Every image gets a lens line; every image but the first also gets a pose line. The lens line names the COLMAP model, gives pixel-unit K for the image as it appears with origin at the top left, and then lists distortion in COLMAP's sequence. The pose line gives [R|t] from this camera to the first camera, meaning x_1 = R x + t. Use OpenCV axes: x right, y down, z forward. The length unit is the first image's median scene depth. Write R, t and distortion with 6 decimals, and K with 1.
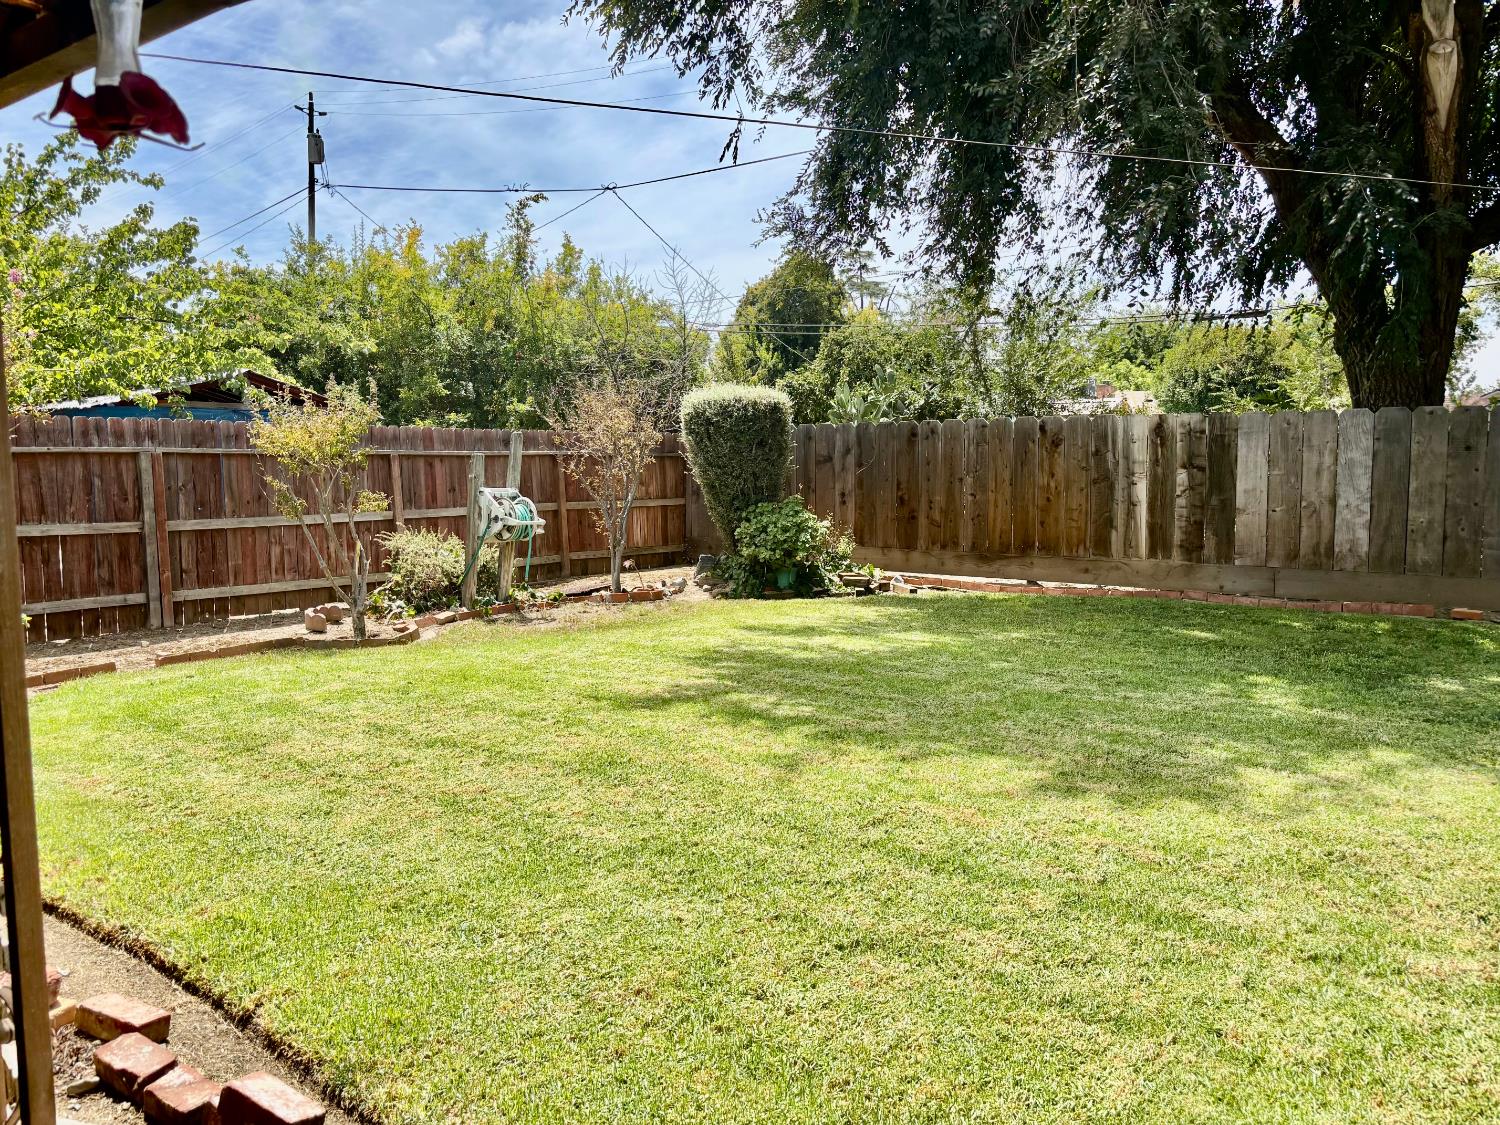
lens RADIAL K [[1159.7, 0, 748.5], [0, 1159.7, 553.7], [0, 0, 1]] dist [0.050190, -0.039415]
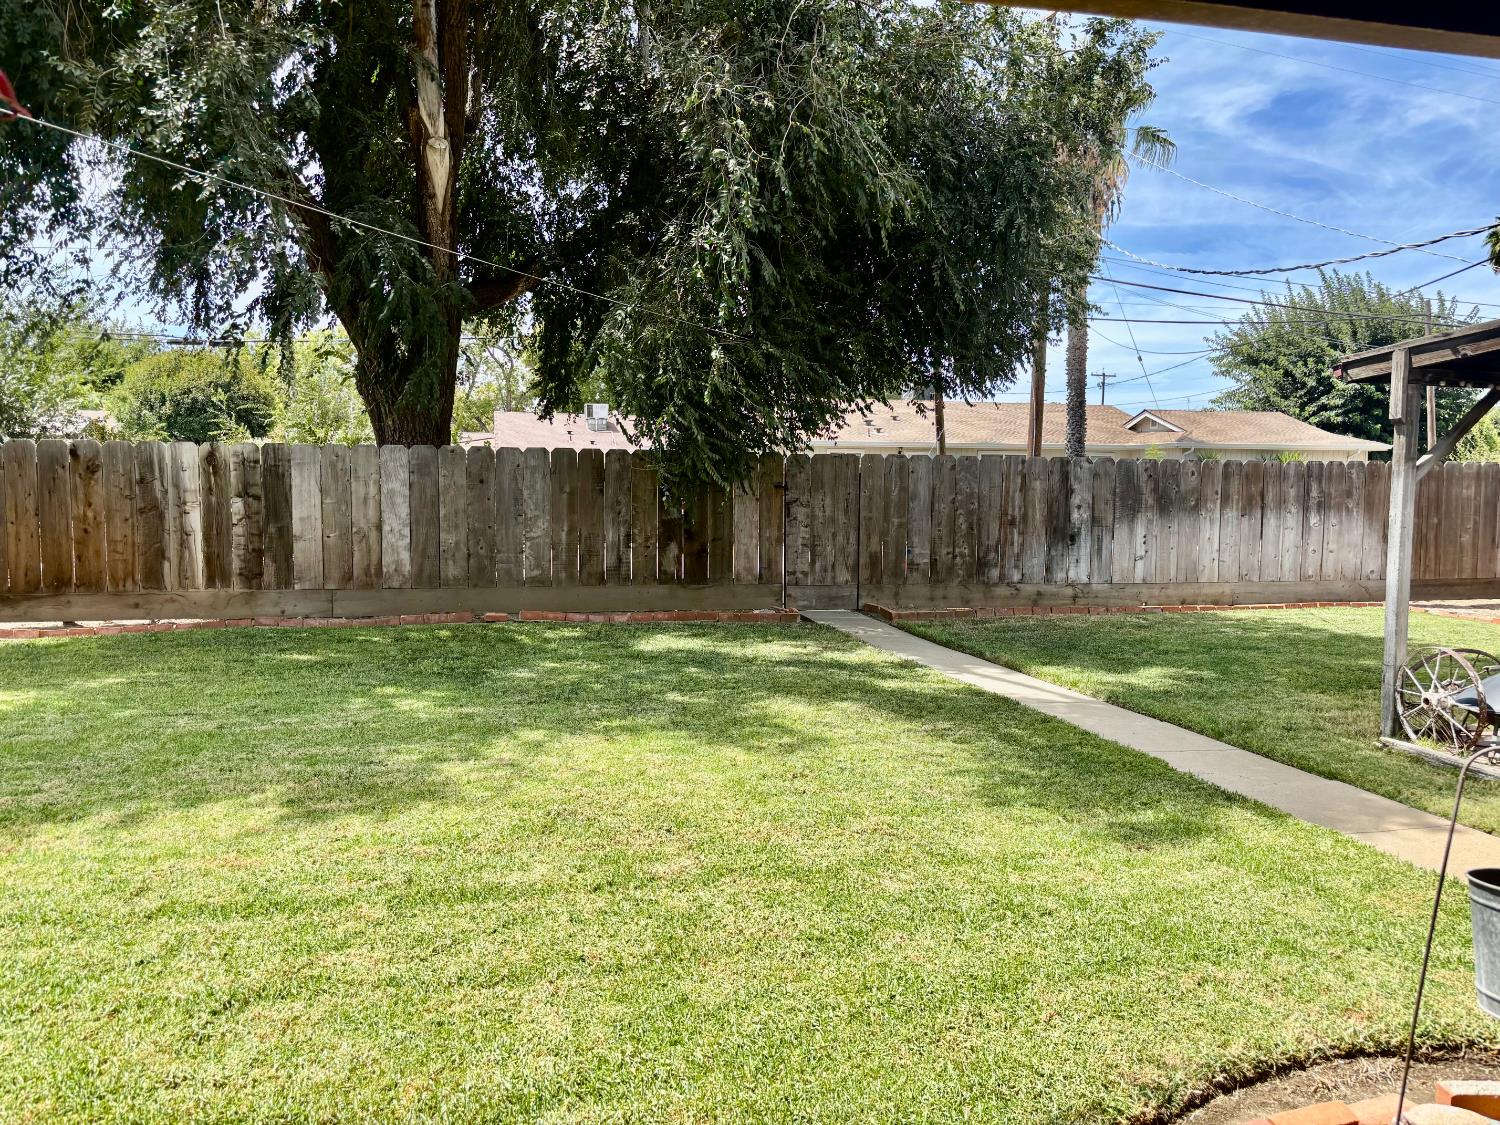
lens RADIAL K [[1159.7, 0, 748.5], [0, 1159.7, 553.7], [0, 0, 1]] dist [0.050190, -0.039415]
pose [[0.648272, -0.039648, 0.760376, -0.122570], [0.055200, 0.998463, 0.005002, -0.005626], [-0.759405, 0.038730, 0.649464, 0.012246]]
